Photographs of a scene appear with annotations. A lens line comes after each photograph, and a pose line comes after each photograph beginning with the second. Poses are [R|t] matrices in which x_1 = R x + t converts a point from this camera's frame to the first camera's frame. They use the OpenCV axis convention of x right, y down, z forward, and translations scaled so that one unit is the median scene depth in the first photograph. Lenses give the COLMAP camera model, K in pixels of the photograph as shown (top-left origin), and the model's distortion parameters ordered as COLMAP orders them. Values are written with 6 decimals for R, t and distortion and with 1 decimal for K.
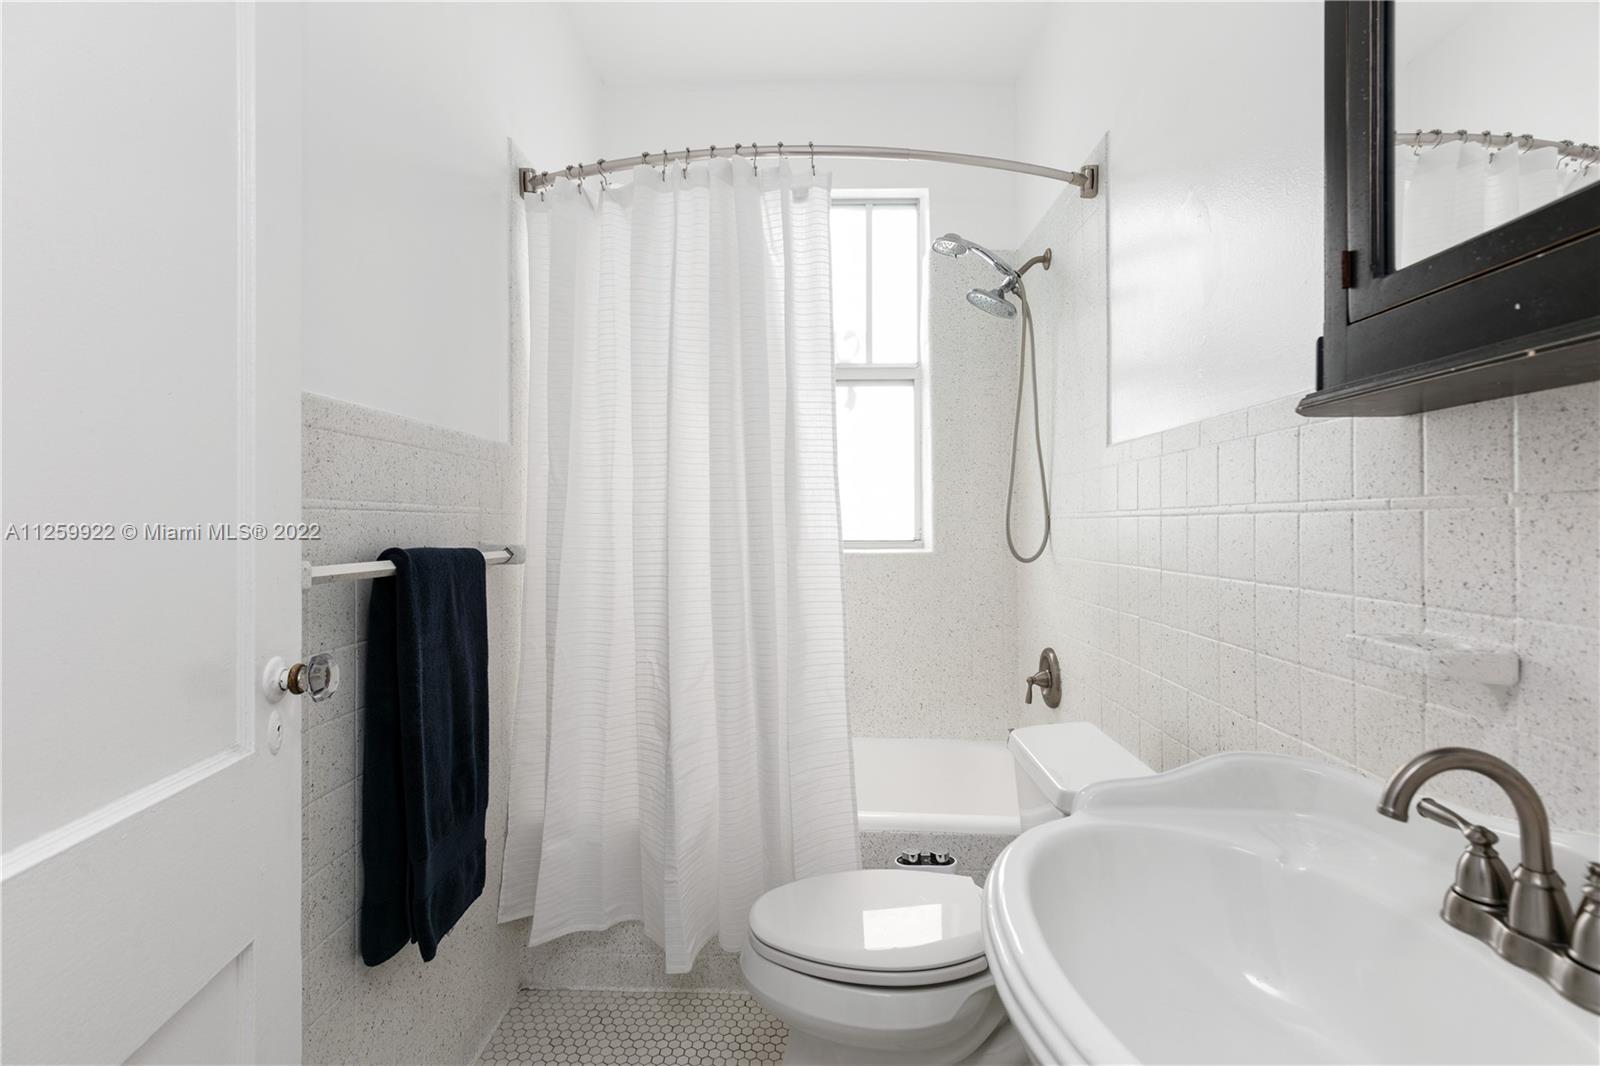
lens RADIAL K [[728.3, 0, 800.3], [0, 728.3, 538.7], [0, 0, 1]] dist [0.000424, 0.000241]
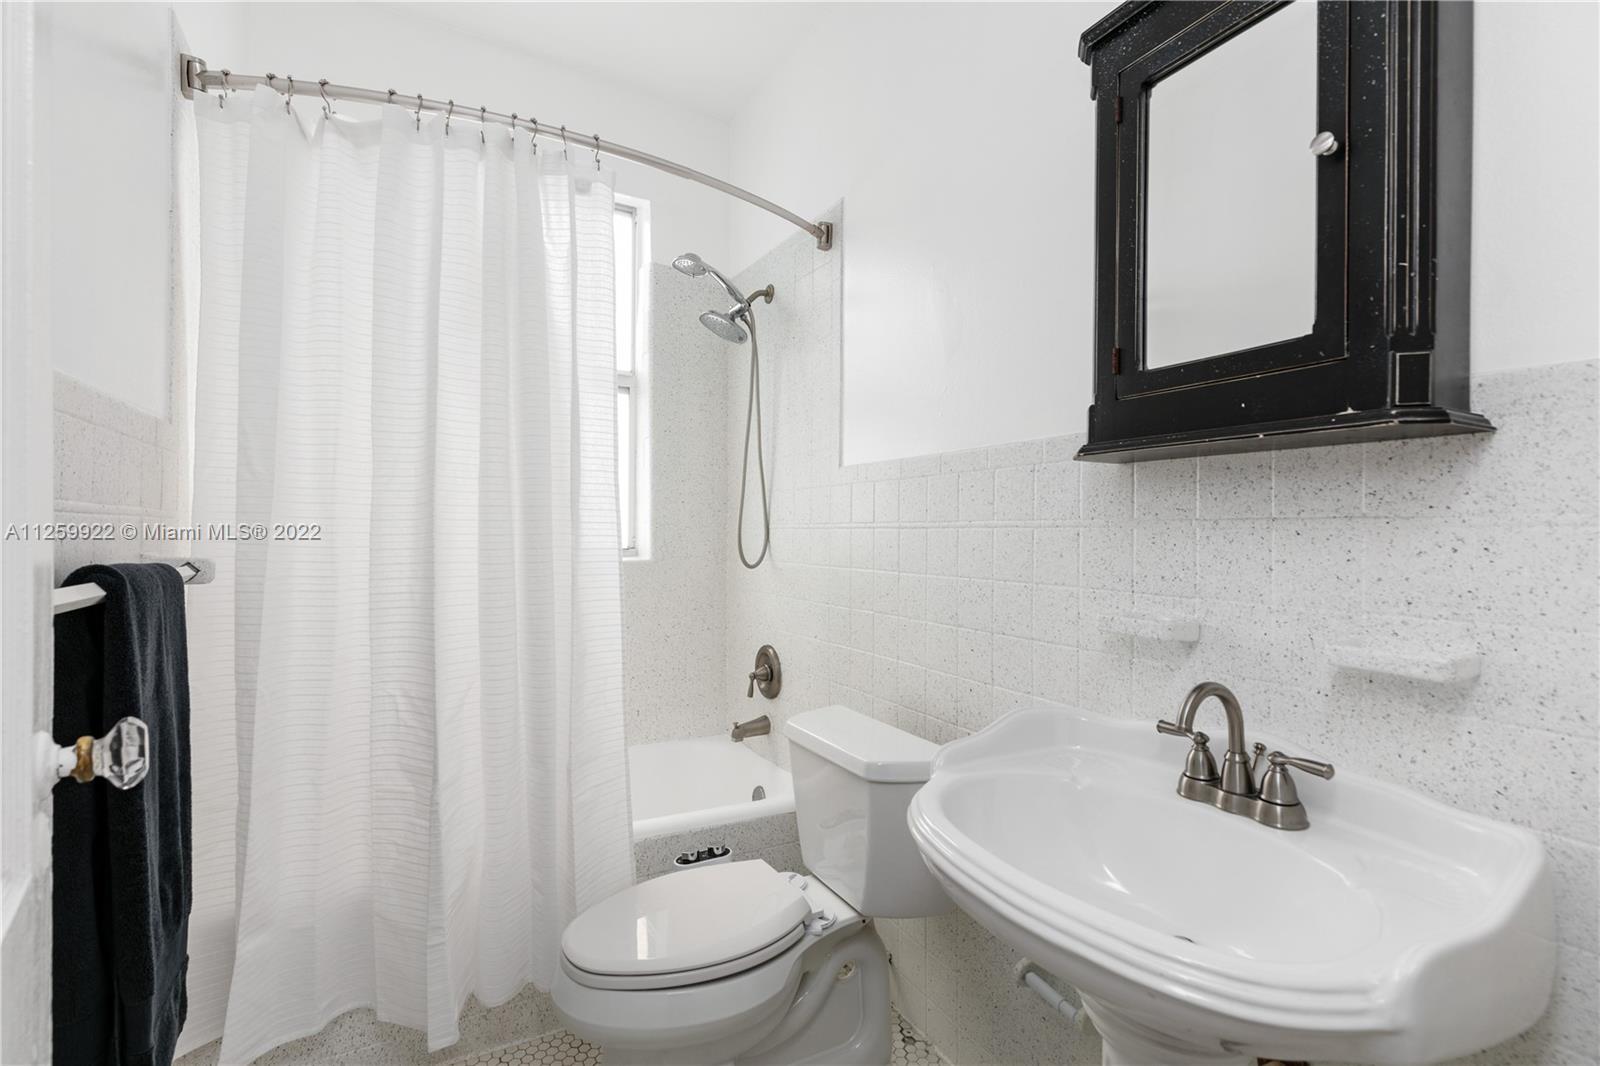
lens RADIAL K [[723.3, 0, 797.8], [0, 723.3, 548.5], [0, 0, 1]] dist [-0.000565, -0.000251]
pose [[0.859751, -0.005230, 0.510687, -0.237281], [0.002797, 0.999981, 0.005532, -0.004075], [-0.510706, -0.003328, 0.859749, 0.041773]]
